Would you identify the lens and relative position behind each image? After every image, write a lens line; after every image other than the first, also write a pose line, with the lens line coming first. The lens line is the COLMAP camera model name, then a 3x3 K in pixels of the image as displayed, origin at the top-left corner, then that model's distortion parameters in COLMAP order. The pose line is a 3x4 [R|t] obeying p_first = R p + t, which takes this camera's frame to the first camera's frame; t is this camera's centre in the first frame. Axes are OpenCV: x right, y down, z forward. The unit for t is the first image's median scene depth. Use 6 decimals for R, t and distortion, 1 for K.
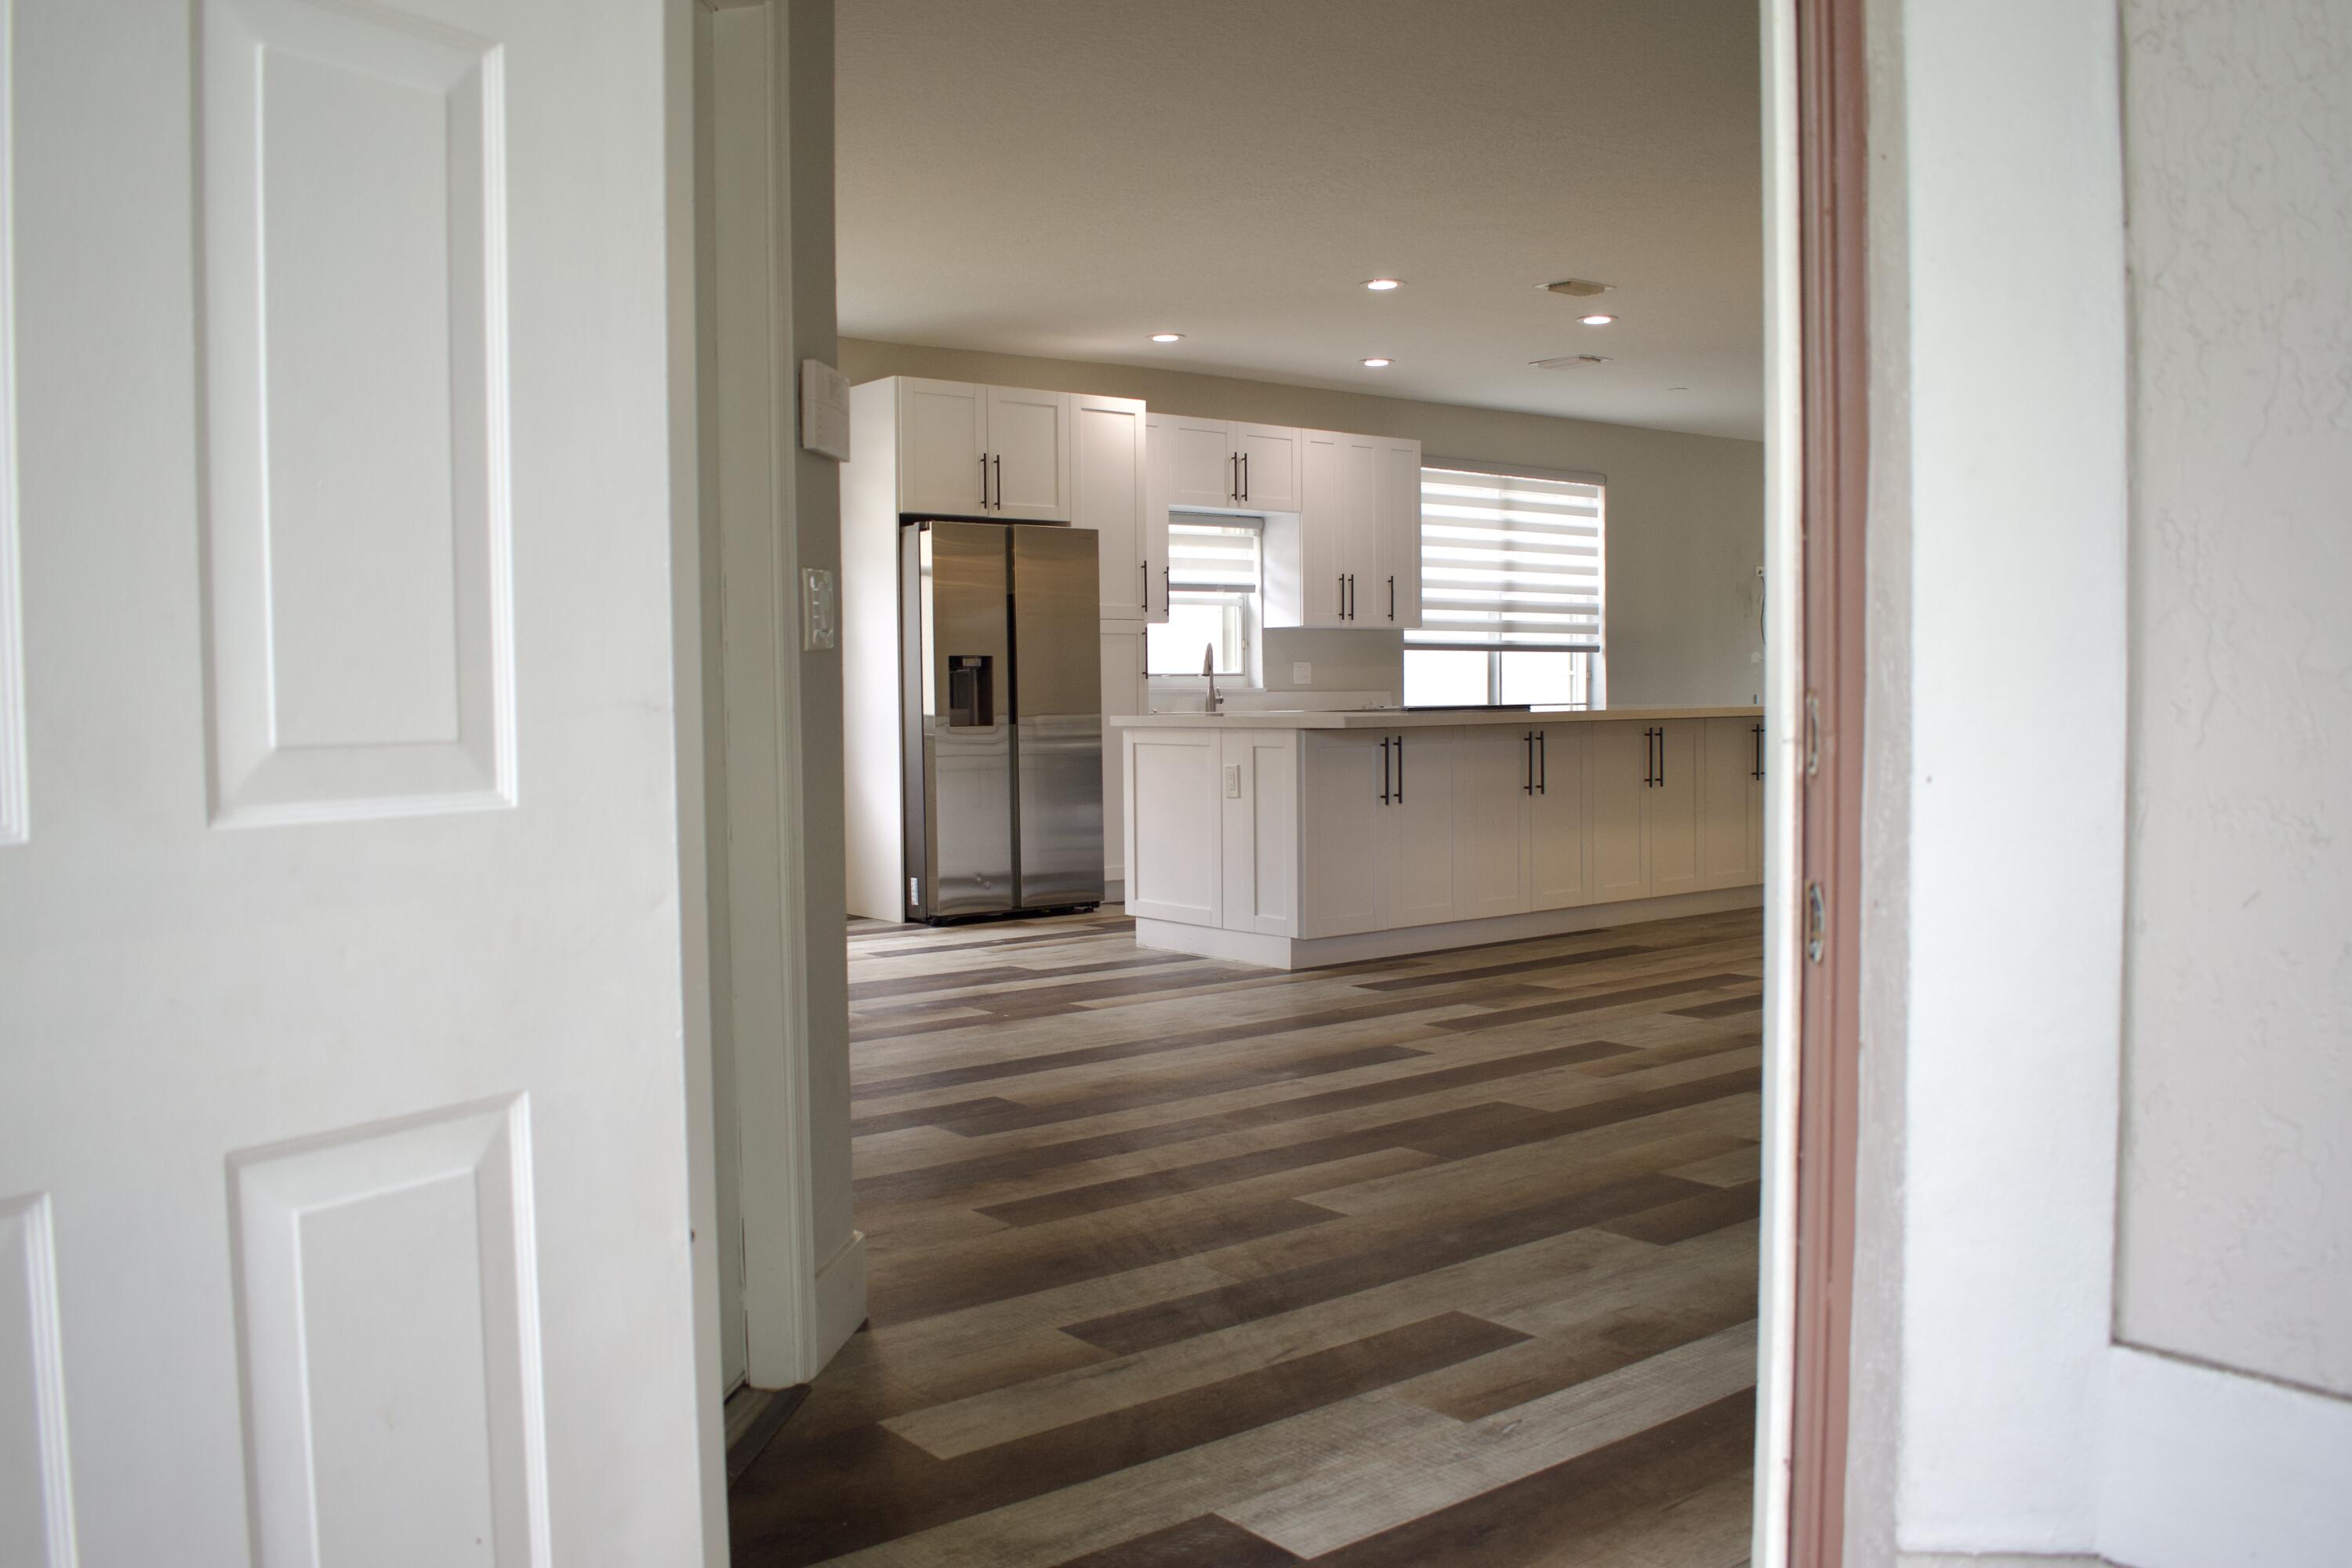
lens RADIAL K [[1831.1, 0, 1176.2], [0, 1831.1, 779.8], [0, 0, 1]] dist [-0.002316, 0.000085]
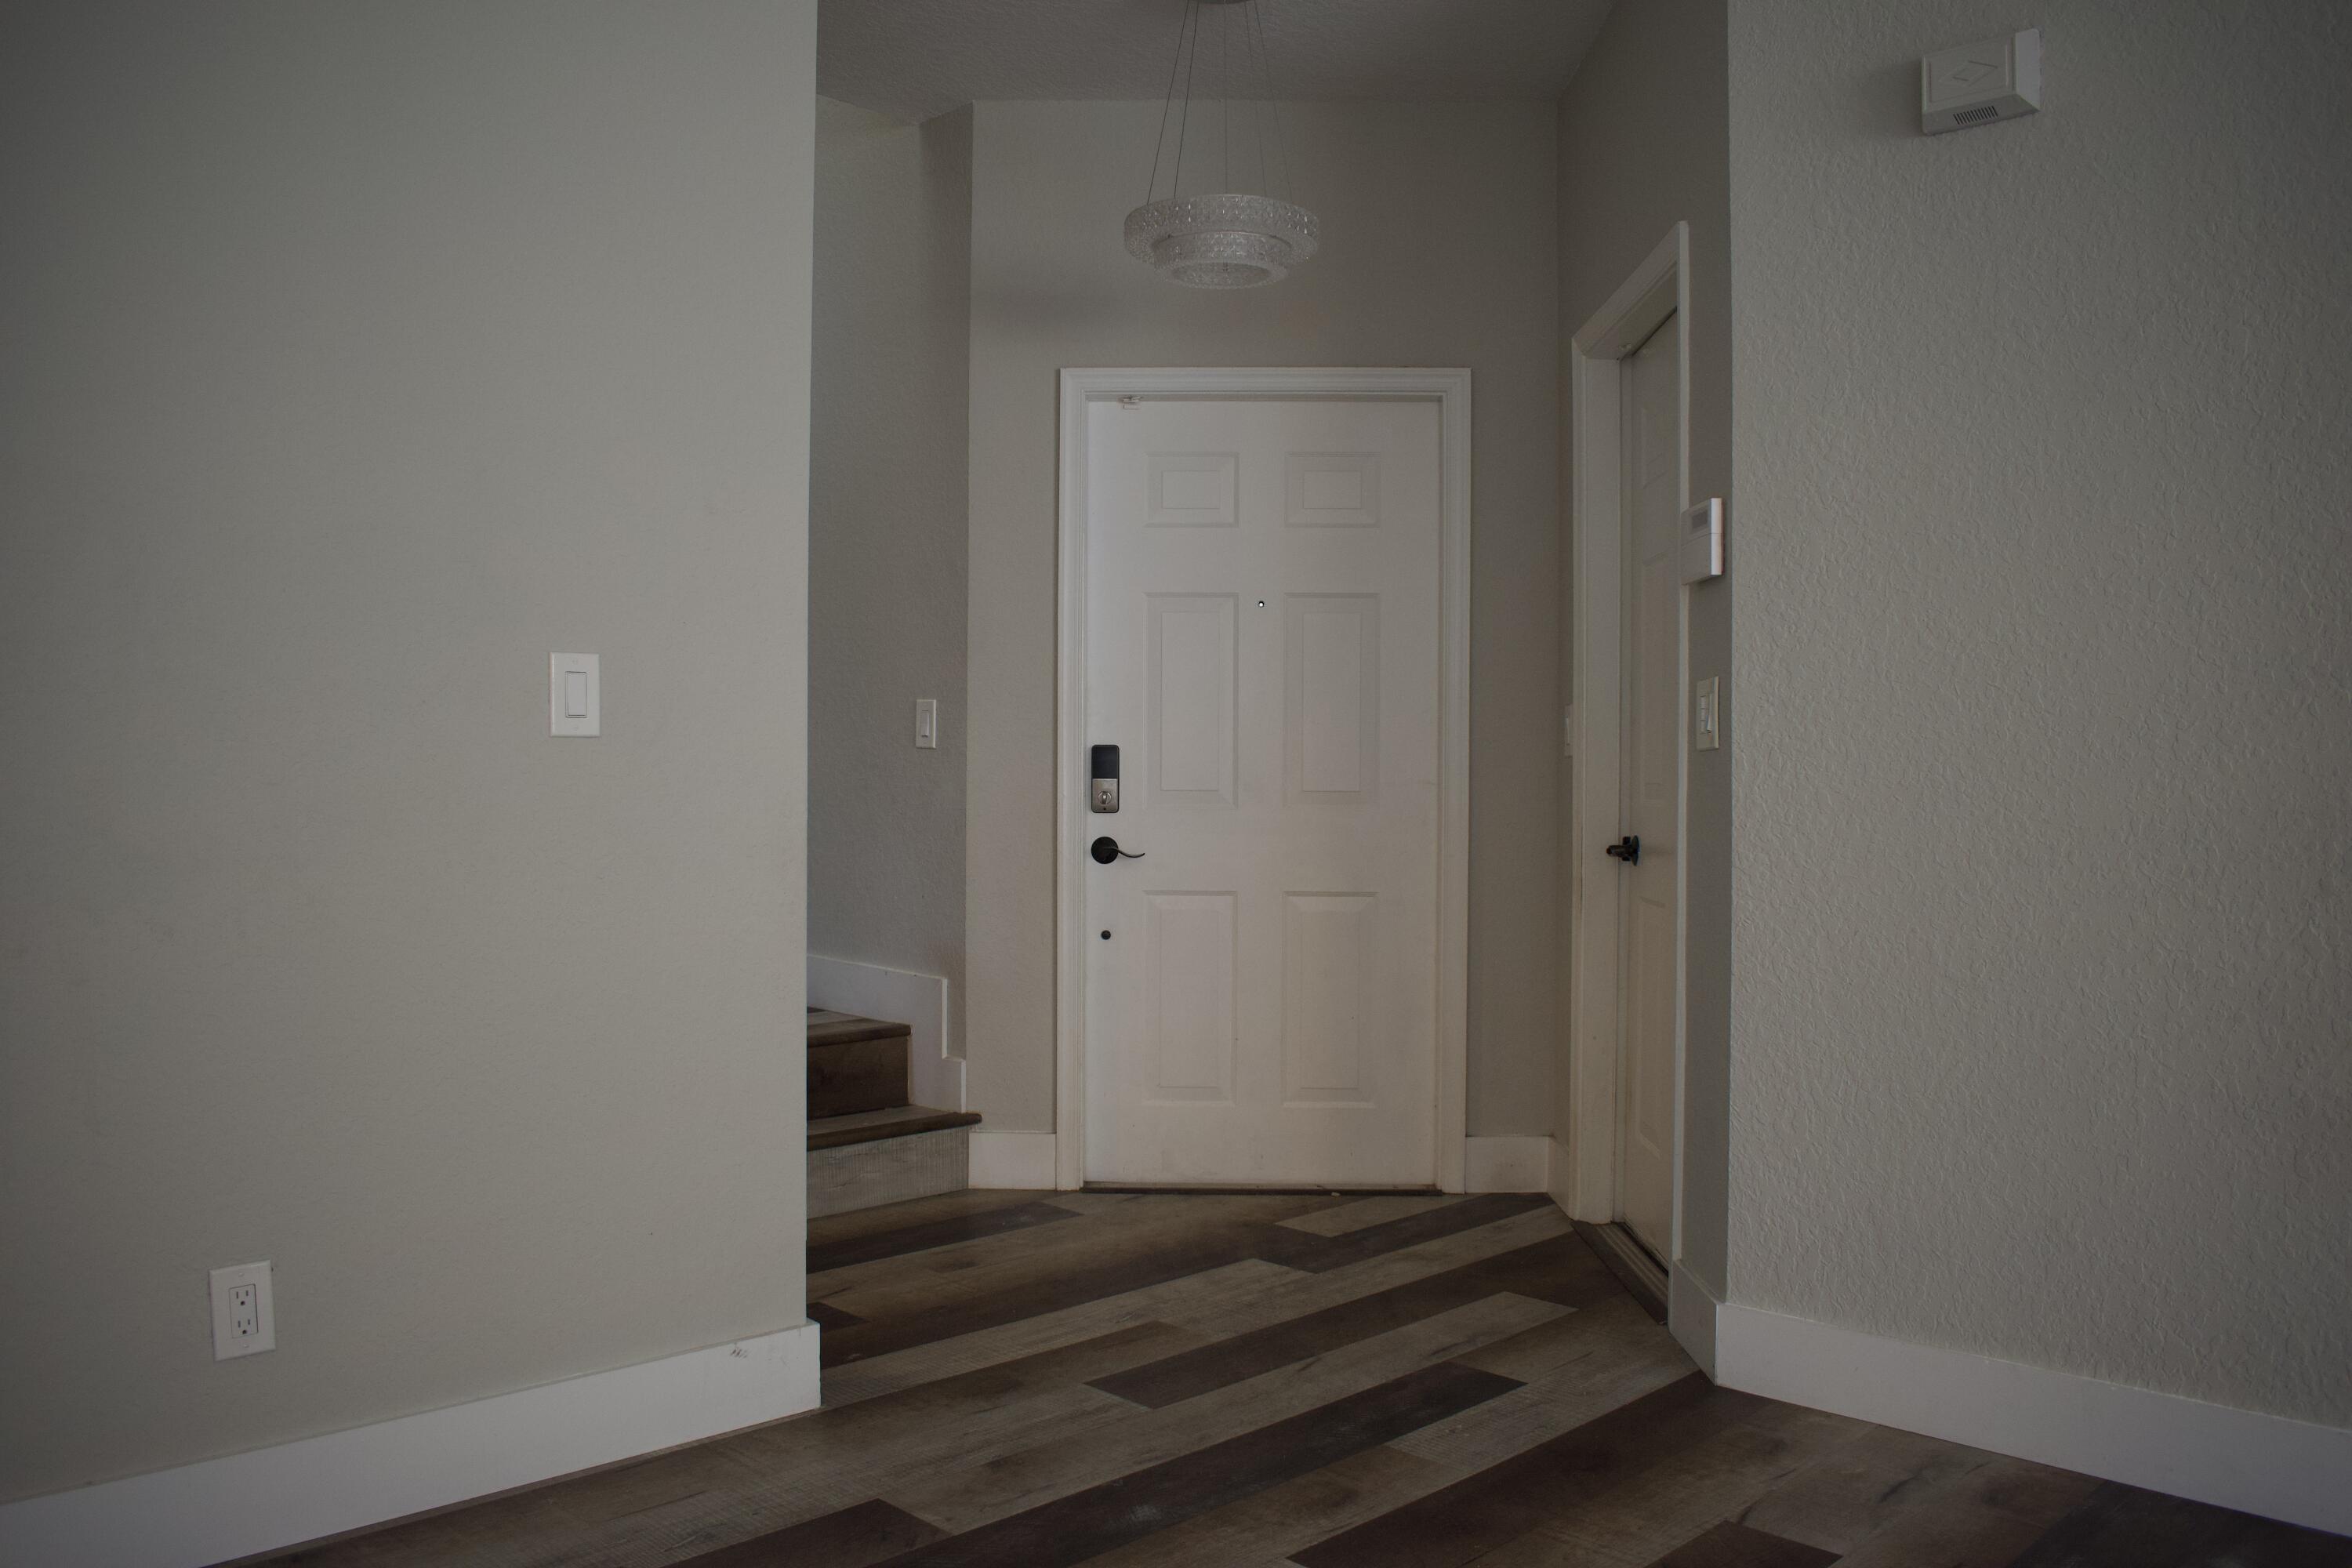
lens RADIAL K [[1831.1, 0, 1176.9], [0, 1831.1, 792.5], [0, 0, 1]] dist [-0.002316, 0.000085]
pose [[-0.993060, 0.003151, -0.117570, 0.273088], [-0.004386, 0.997954, 0.063793, -0.115290], [0.117530, 0.063866, -0.991014, 2.099864]]
